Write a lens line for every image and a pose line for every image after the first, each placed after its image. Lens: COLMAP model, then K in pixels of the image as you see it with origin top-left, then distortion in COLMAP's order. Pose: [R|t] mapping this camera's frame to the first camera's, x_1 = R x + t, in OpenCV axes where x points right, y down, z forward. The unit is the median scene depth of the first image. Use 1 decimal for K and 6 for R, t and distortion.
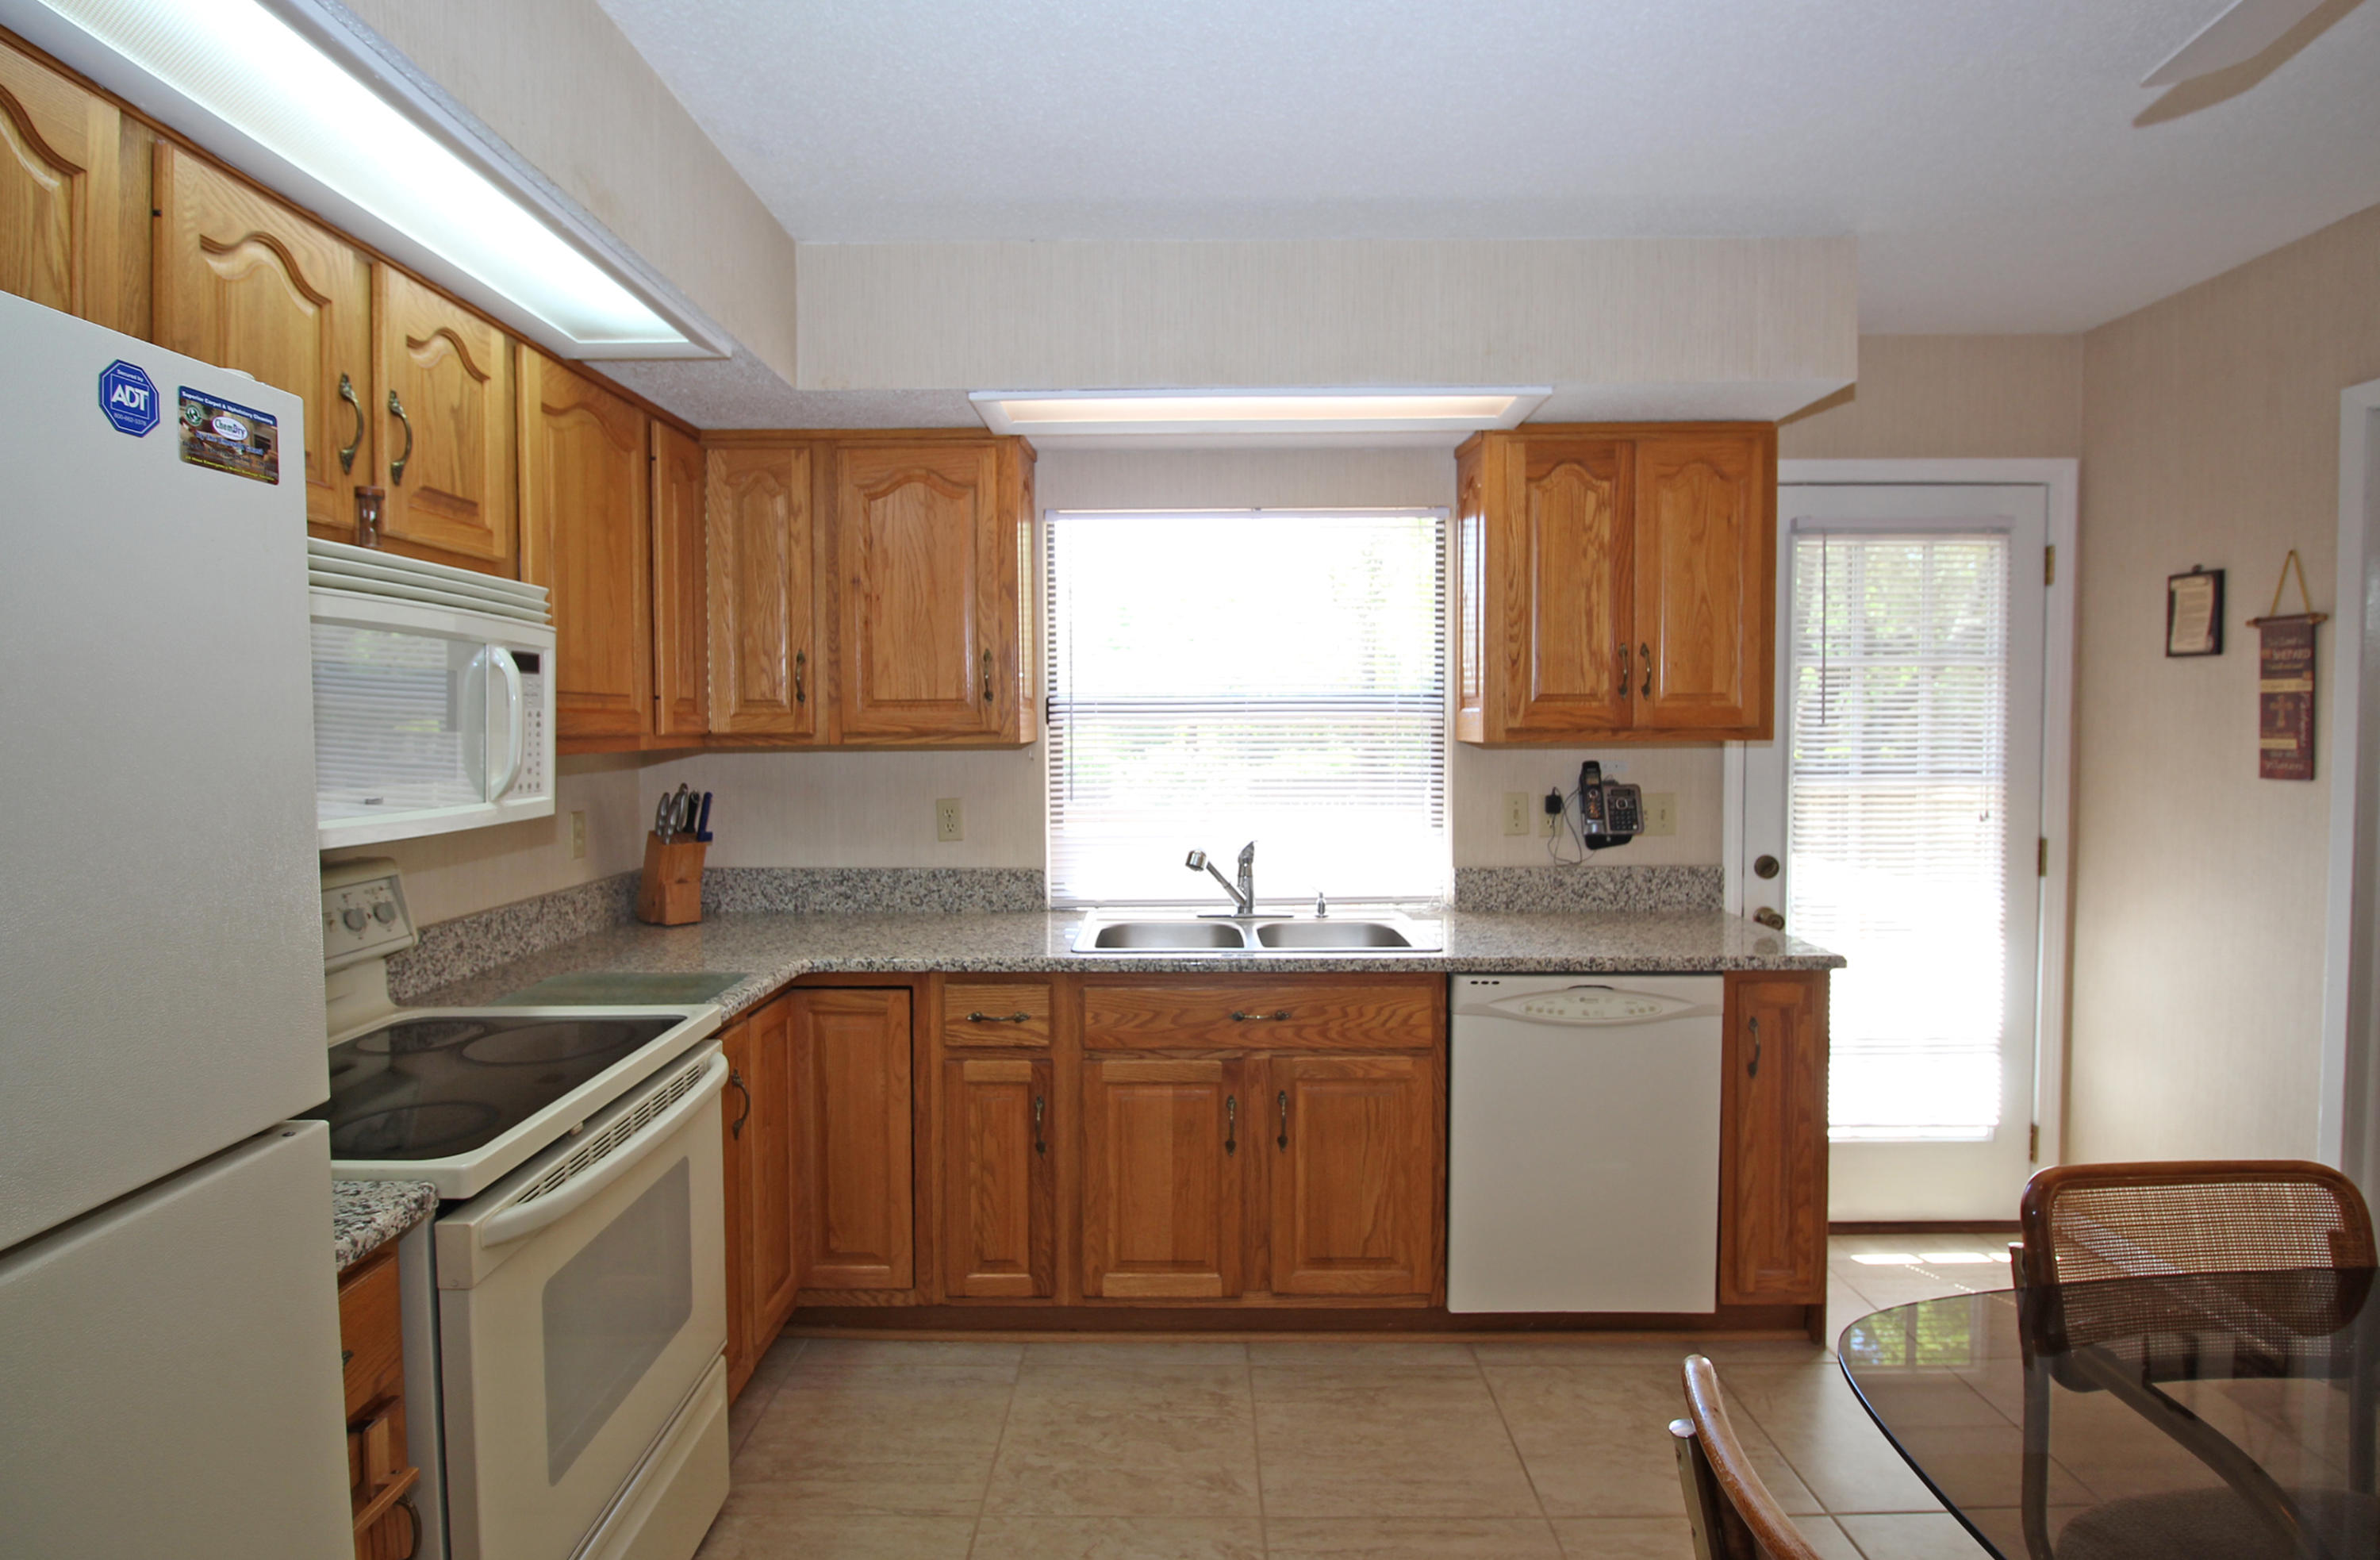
lens RADIAL K [[1132.0, 0, 1190.0], [0, 1132.0, 780.0], [0, 0, 1]] dist [-0.000769, -0.010077]
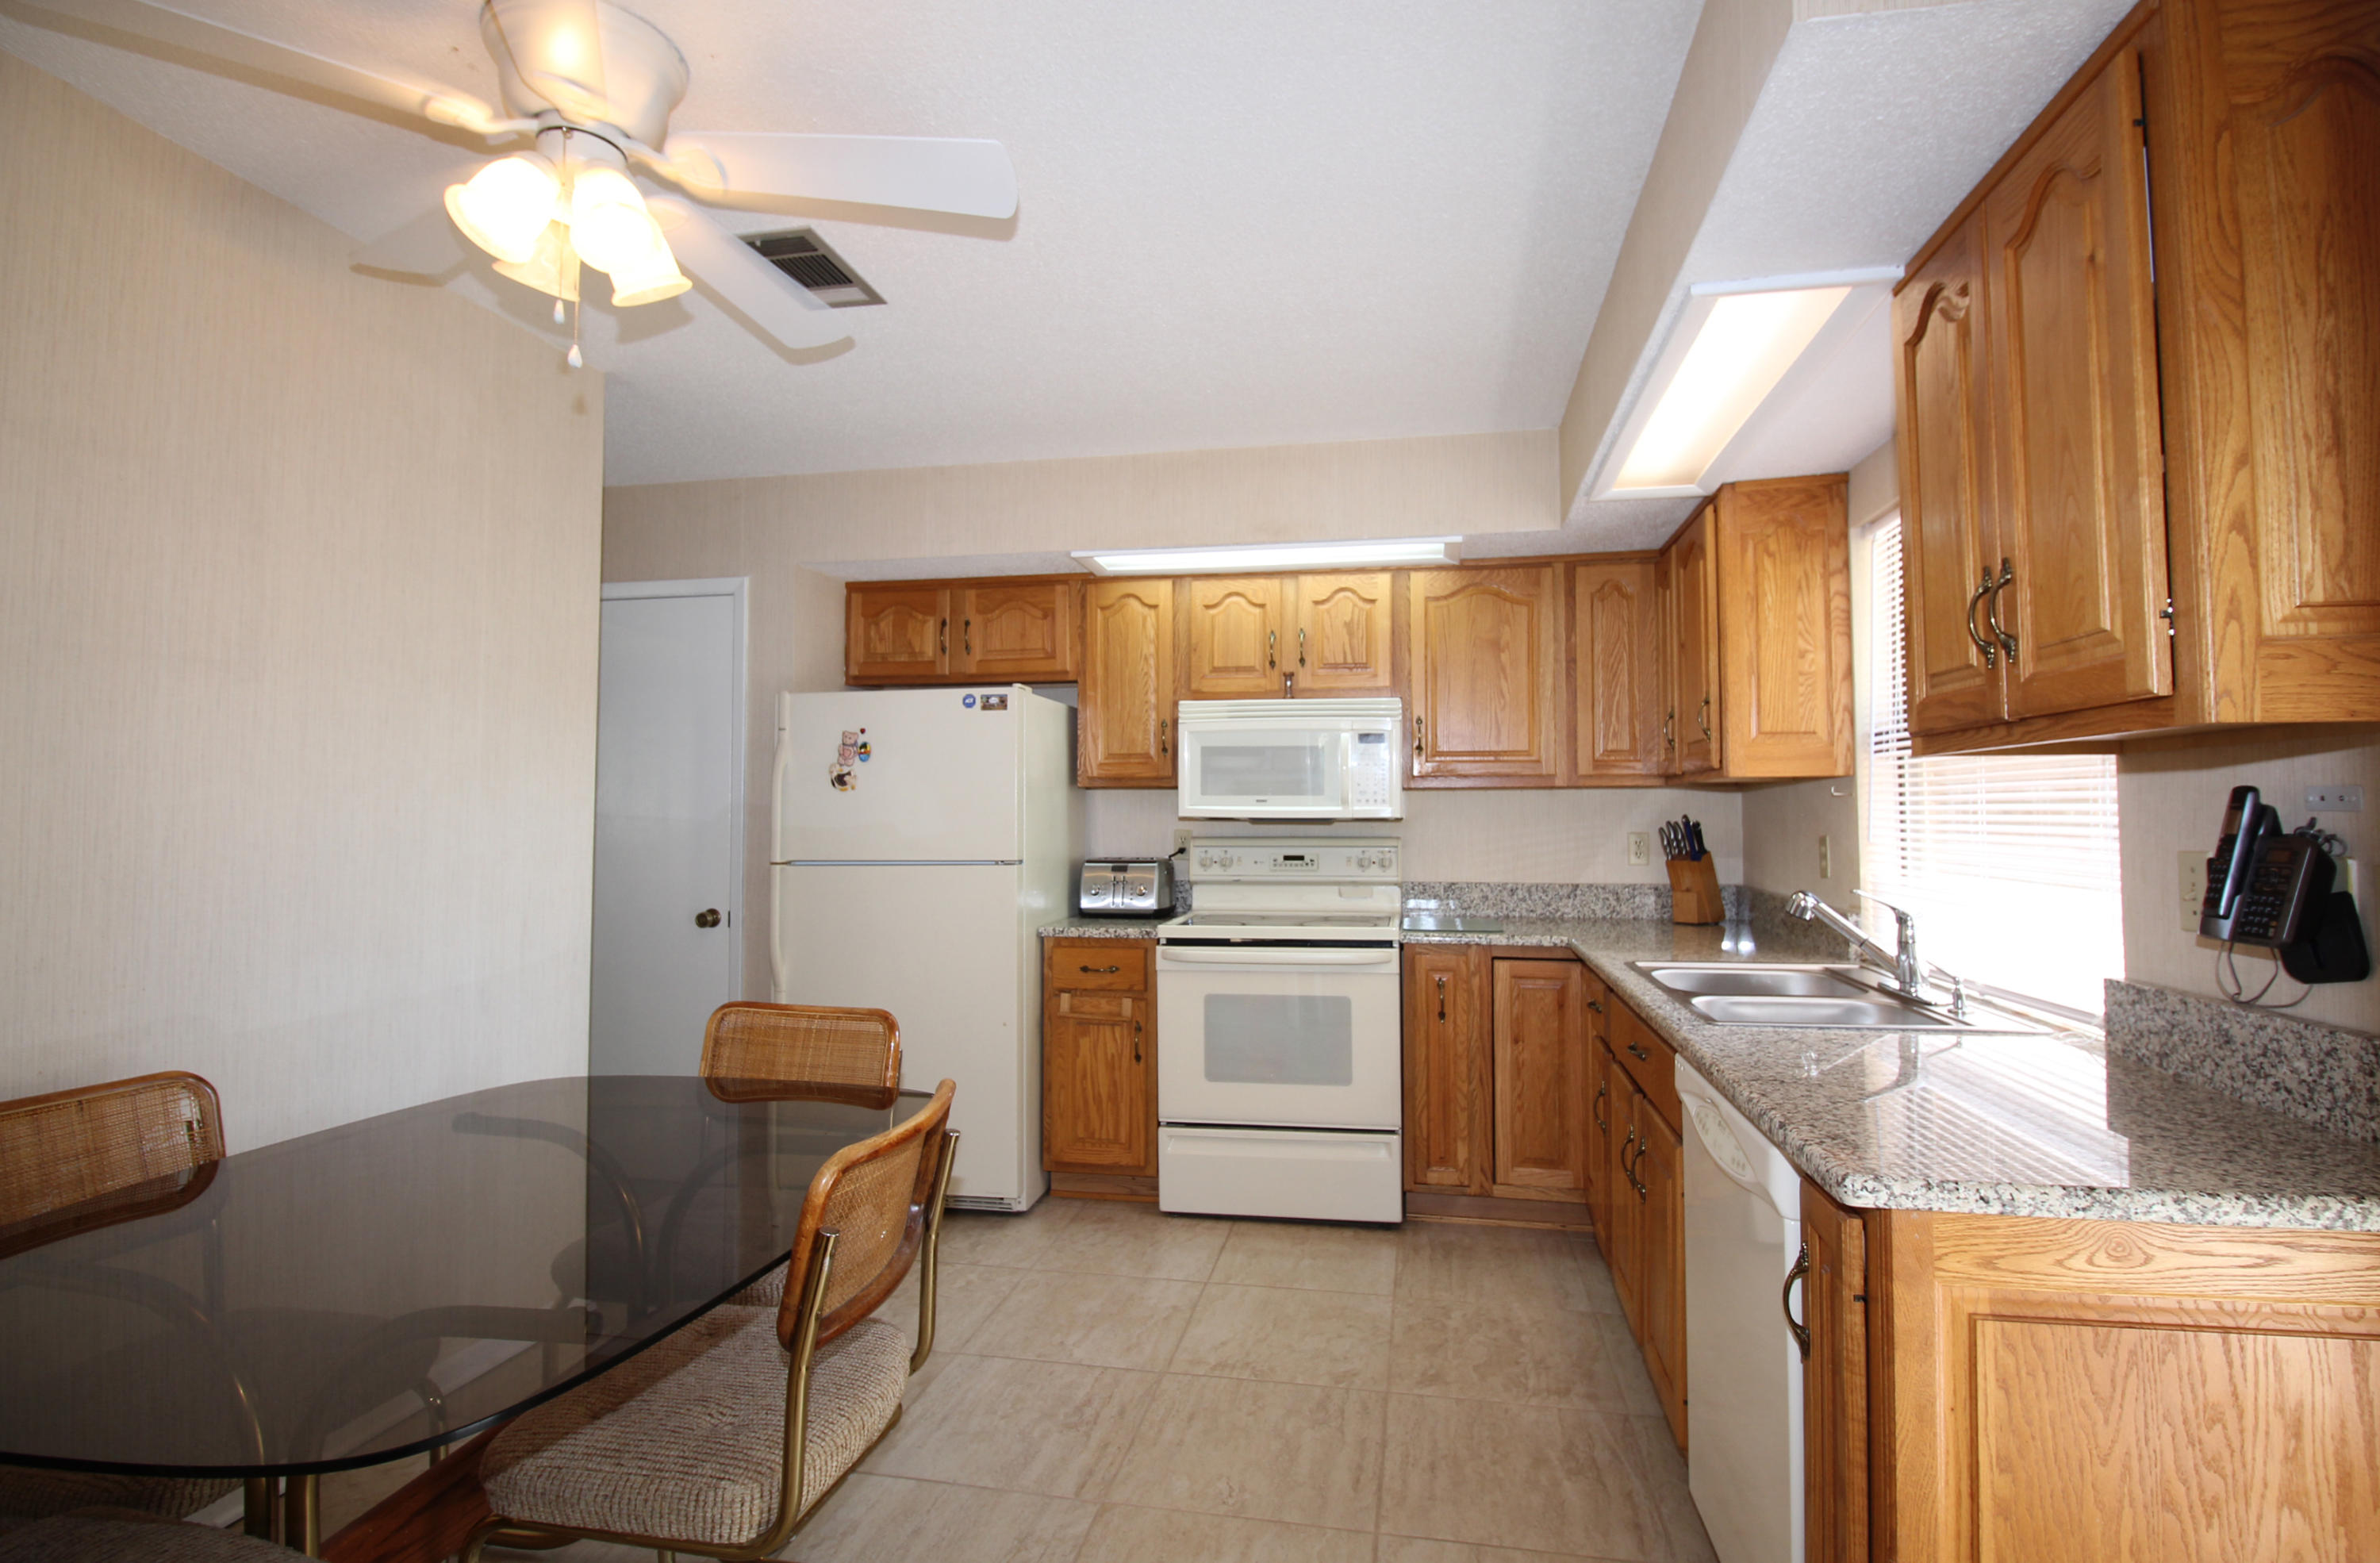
lens RADIAL K [[1131.9, 0, 1190.0], [0, 1131.9, 781.5], [0, 0, 1]] dist [-0.000769, -0.010077]
pose [[-0.177315, -0.023363, -0.983877, 1.451493], [-0.053322, 0.998478, -0.014100, 0.020049], [0.982708, 0.049962, -0.178291, 1.057441]]
